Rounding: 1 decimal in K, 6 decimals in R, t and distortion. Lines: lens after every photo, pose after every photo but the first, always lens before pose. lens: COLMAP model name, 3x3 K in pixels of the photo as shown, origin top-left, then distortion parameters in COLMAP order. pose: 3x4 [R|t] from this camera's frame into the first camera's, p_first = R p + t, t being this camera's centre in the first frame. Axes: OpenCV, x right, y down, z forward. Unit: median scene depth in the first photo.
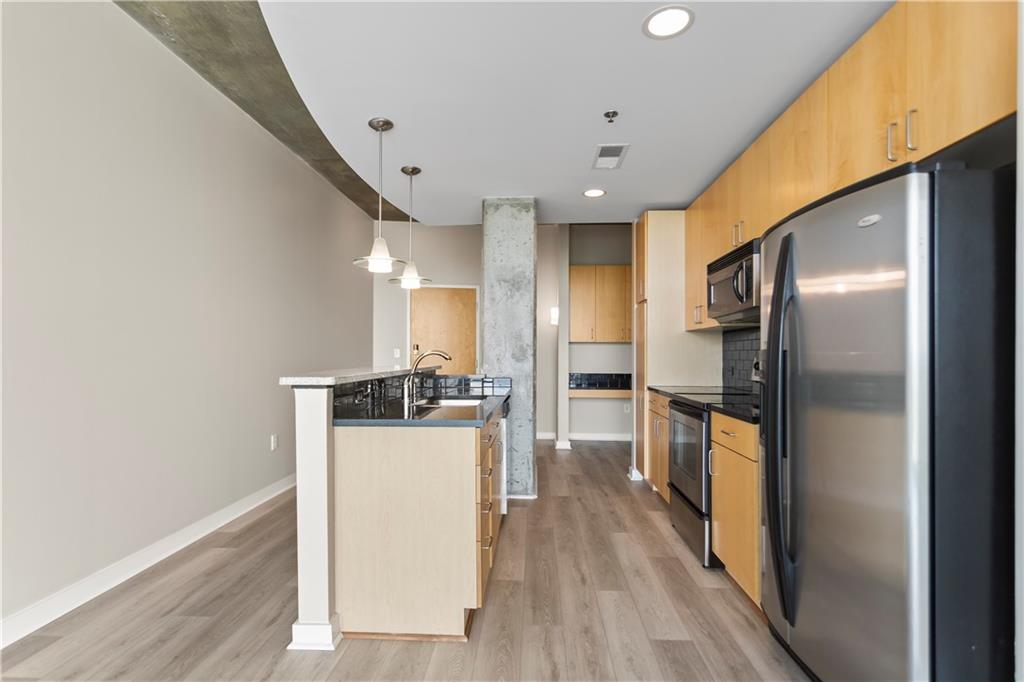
lens RADIAL K [[496.4, 0, 506.9], [0, 496.4, 352.7], [0, 0, 1]] dist [0.008217, -0.000994]
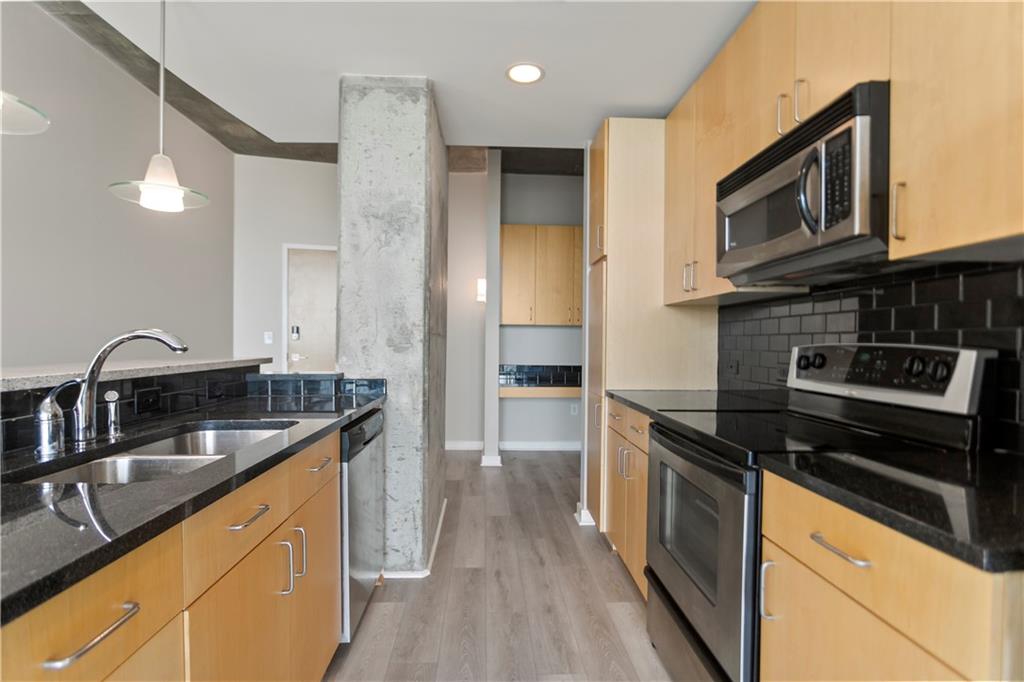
lens RADIAL K [[493.3, 0, 507.3], [0, 493.3, 349.2], [0, 0, 1]] dist [-0.010269, 0.001005]
pose [[0.994814, 0.004145, 0.101626, 0.093131], [-0.006189, 0.999785, 0.019801, 0.002332], [-0.101522, -0.020327, 0.994626, 0.391952]]
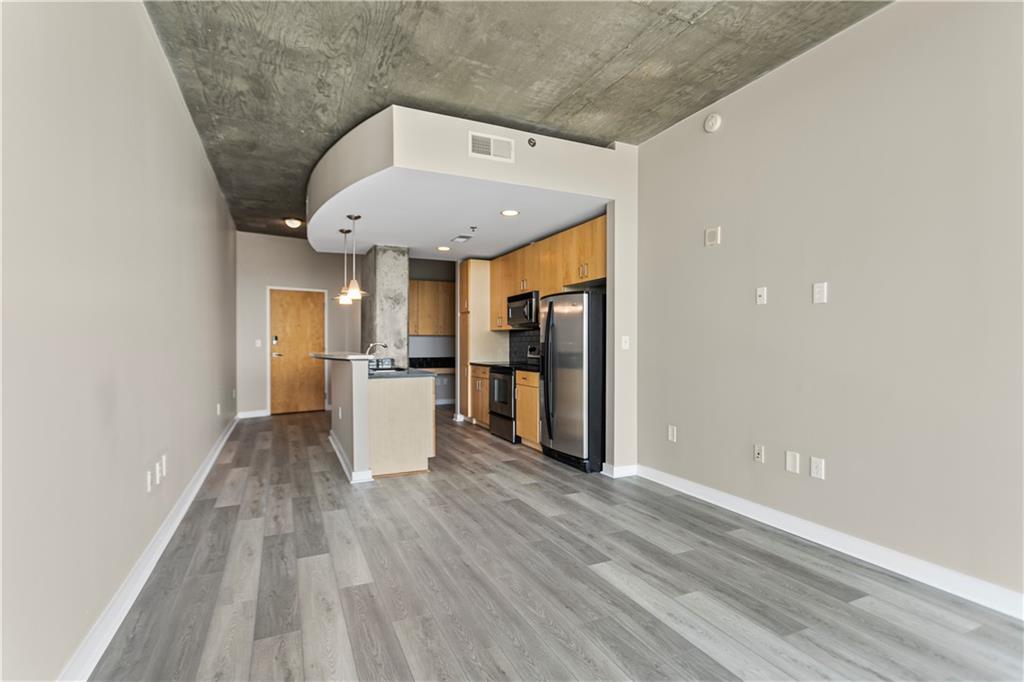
lens RADIAL K [[496.4, 0, 513.0], [0, 496.4, 347.5], [0, 0, 1]] dist [0.008217, -0.000994]
pose [[0.879349, -0.005239, 0.476148, -0.414785], [-0.000562, 0.999927, 0.012040, -0.005187], [-0.476177, -0.010855, 0.879283, -0.588332]]
